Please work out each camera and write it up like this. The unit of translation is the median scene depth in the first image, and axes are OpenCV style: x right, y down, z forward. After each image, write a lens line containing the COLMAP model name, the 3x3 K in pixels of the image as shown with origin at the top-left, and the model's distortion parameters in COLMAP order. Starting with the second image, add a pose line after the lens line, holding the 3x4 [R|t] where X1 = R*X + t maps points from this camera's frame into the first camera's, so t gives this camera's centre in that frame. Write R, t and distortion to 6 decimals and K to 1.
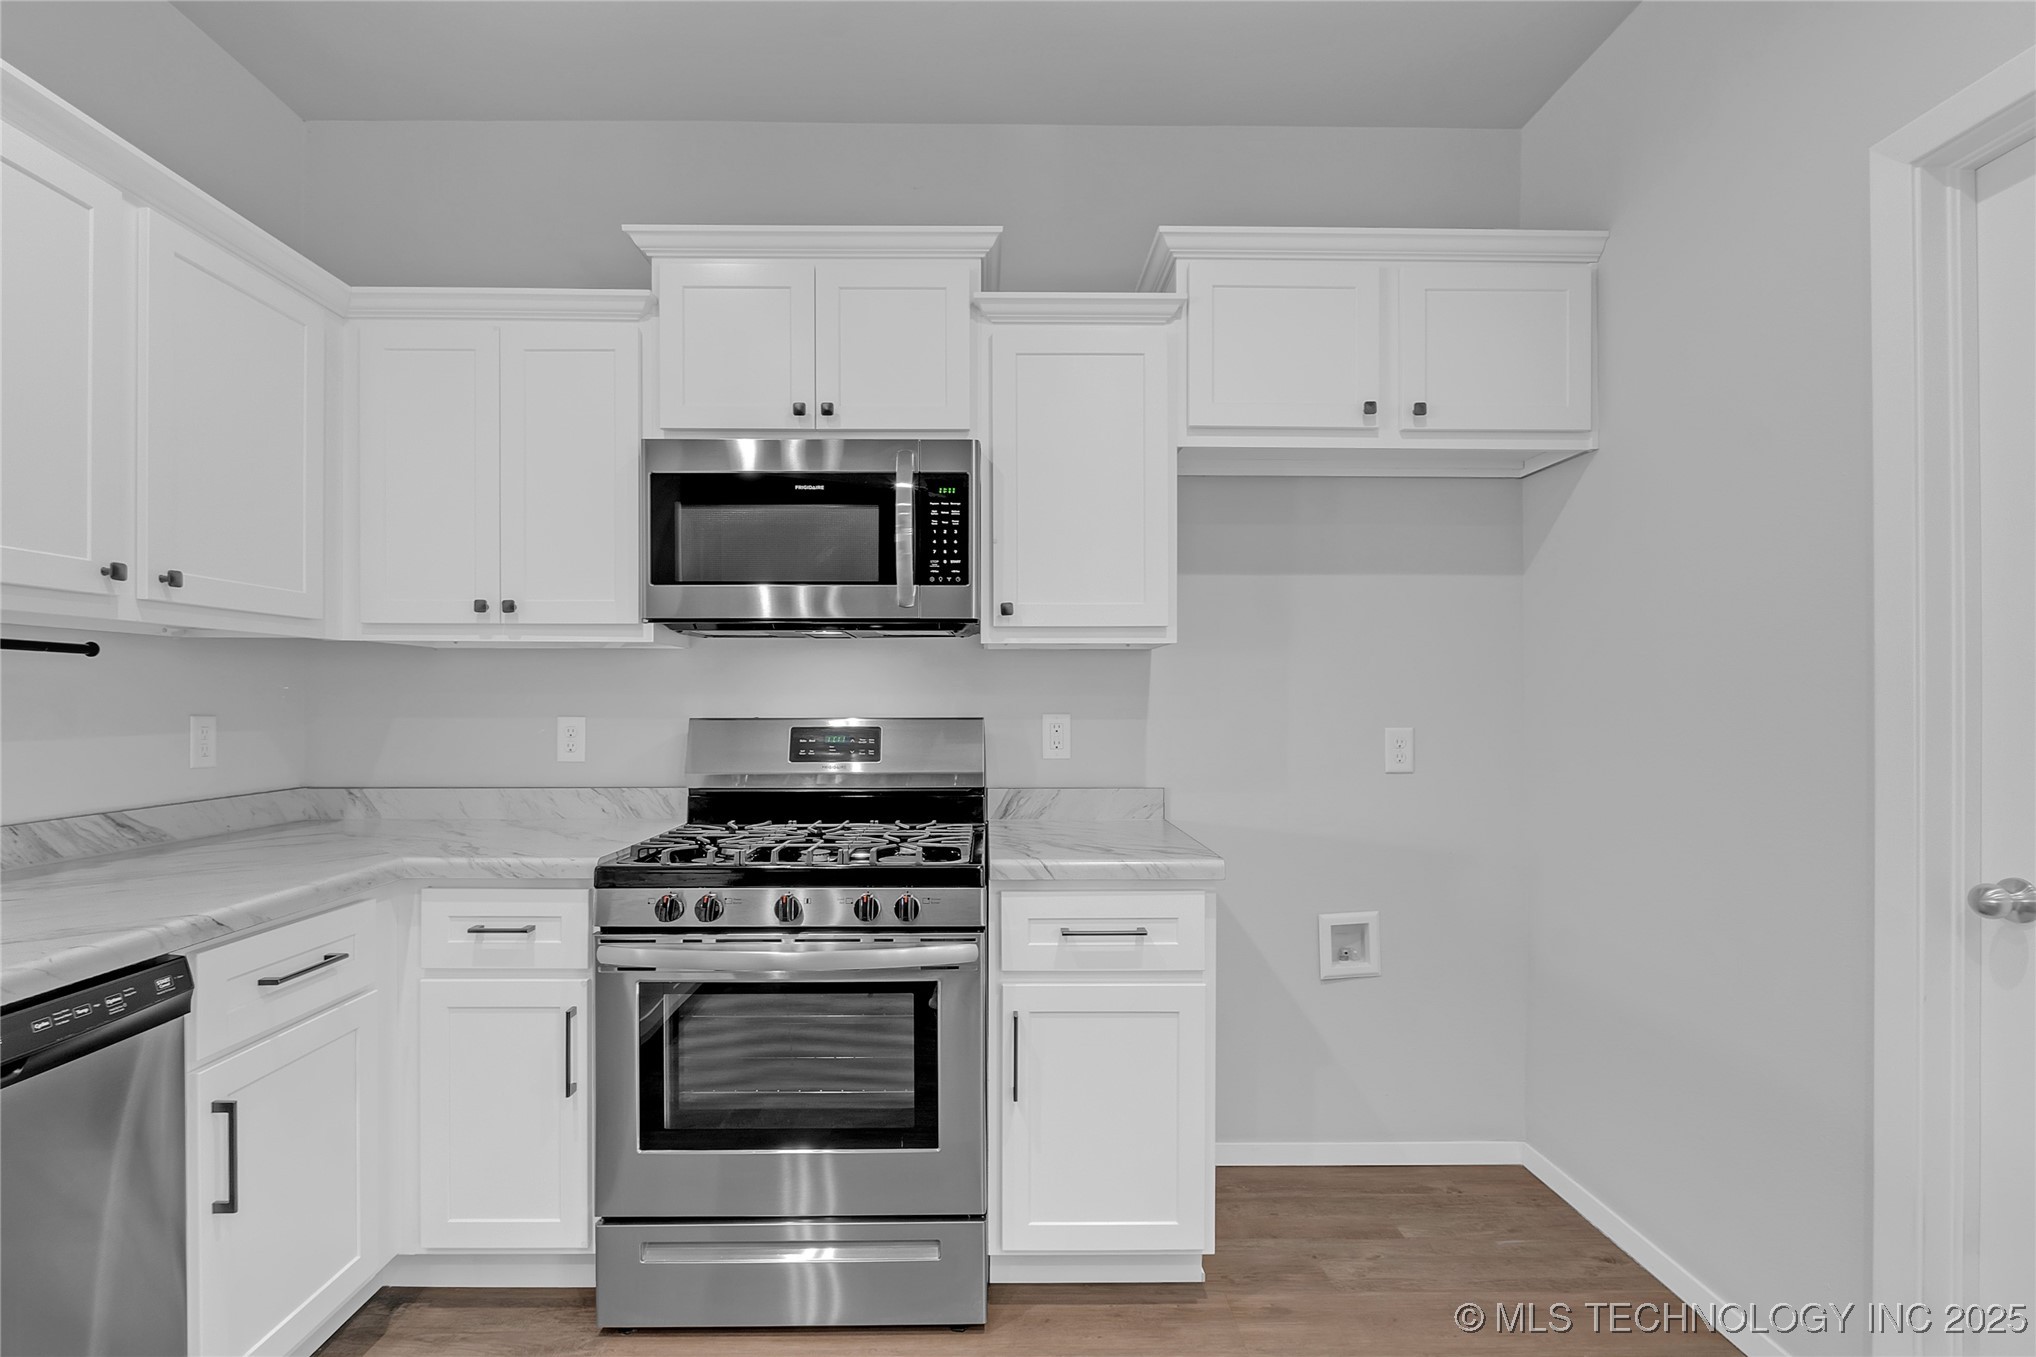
lens RADIAL K [[942.9, 0, 998.1], [0, 942.9, 700.3], [0, 0, 1]] dist [-0.011891, 0.000524]
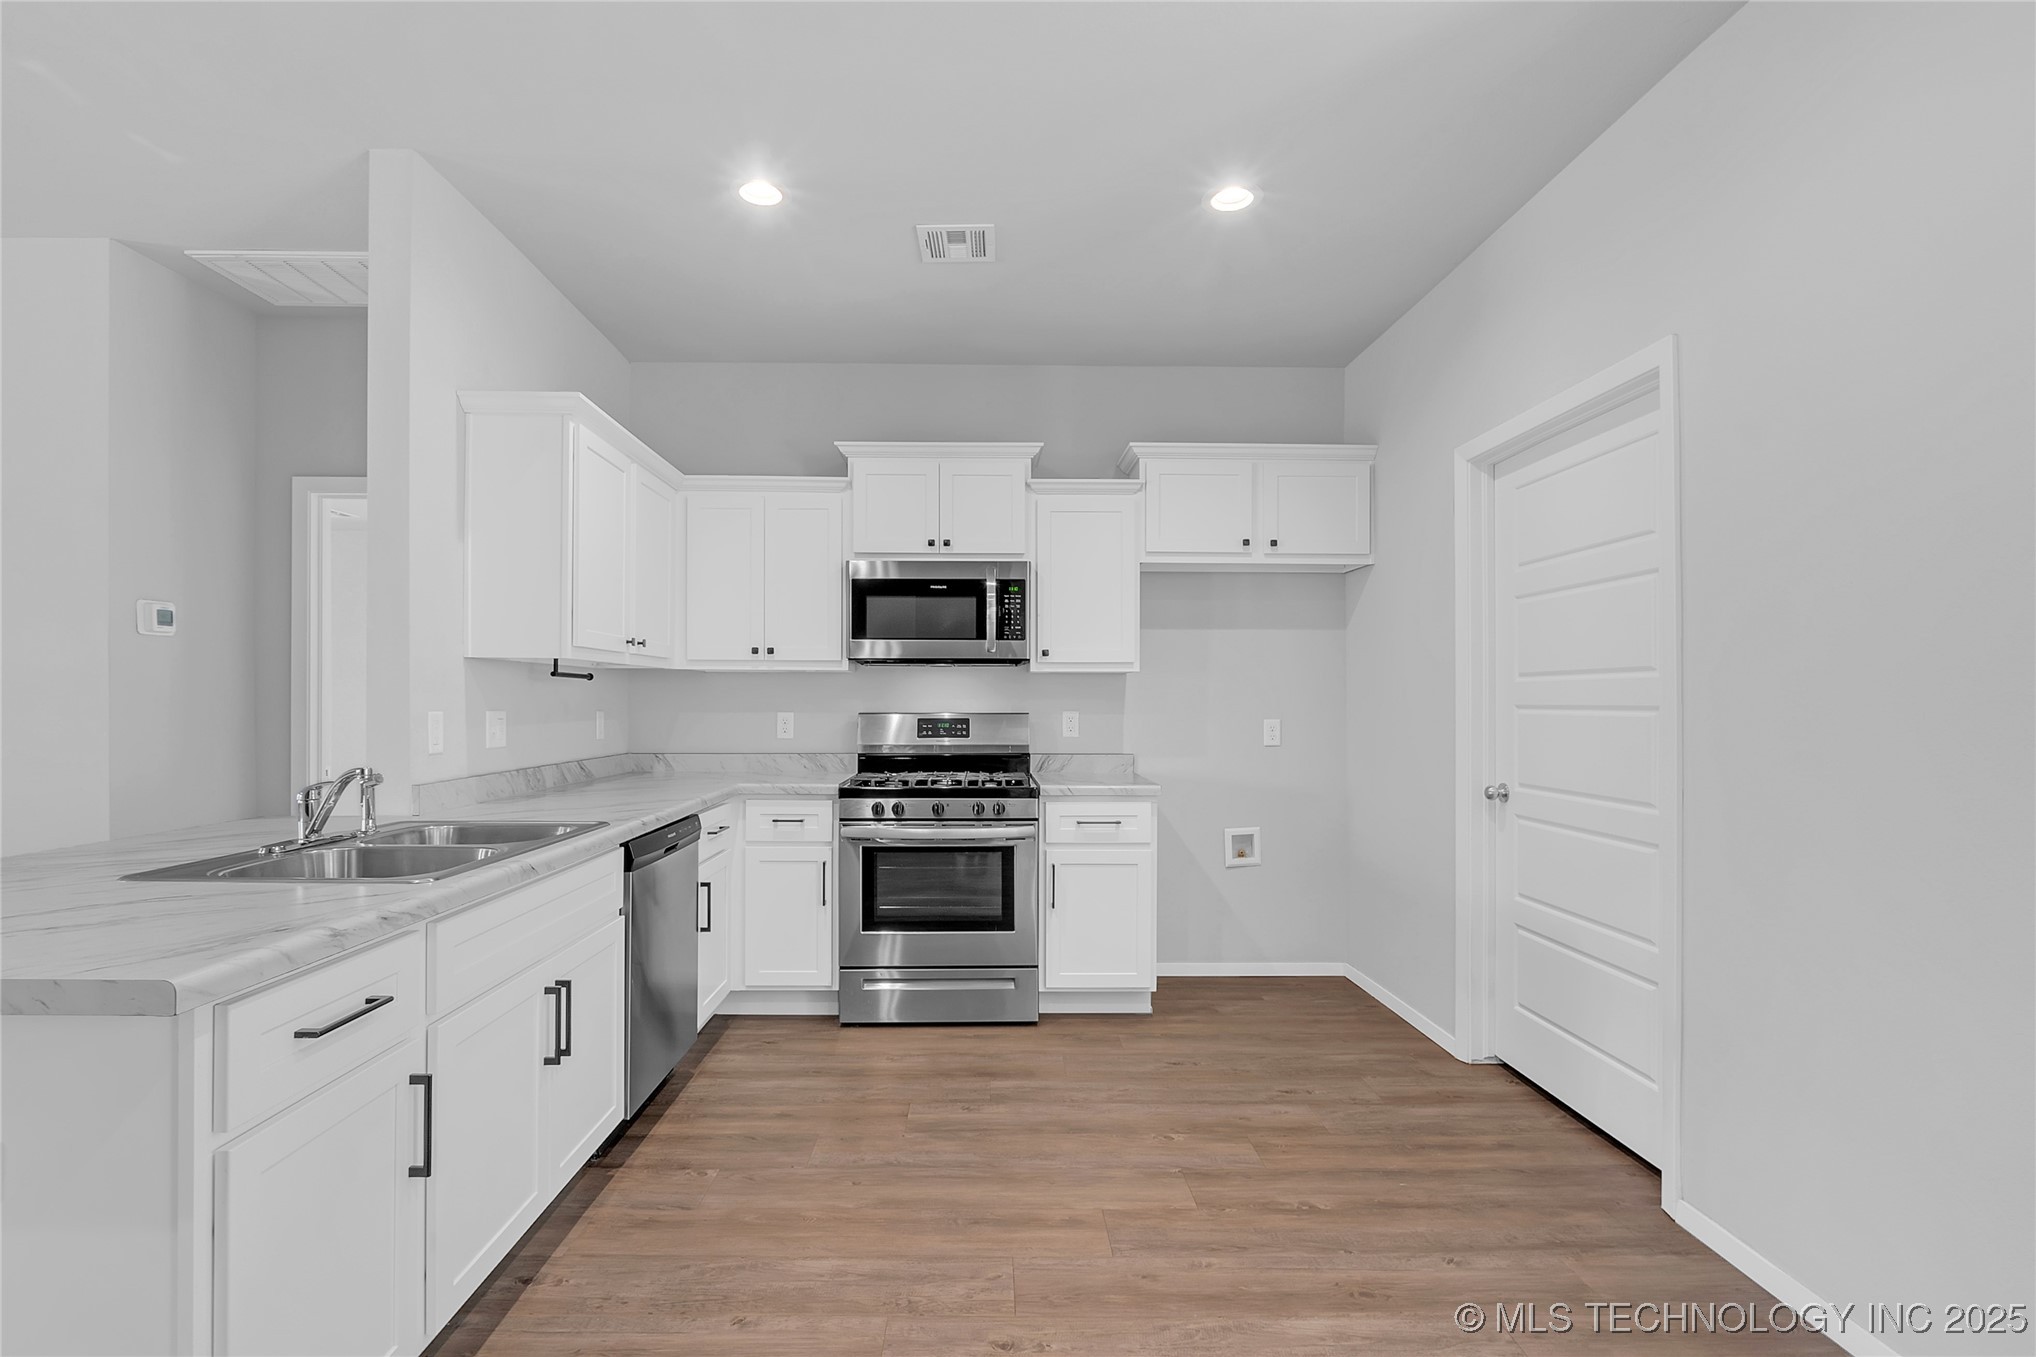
lens RADIAL K [[942.9, 0, 998.1], [0, 942.9, 700.3], [0, 0, 1]] dist [-0.011891, 0.000524]
pose [[0.999975, 0.002234, 0.006774, -0.095924], [-0.002237, 0.999997, 0.000455, -0.006093], [-0.006773, -0.000470, 0.999977, -0.830035]]
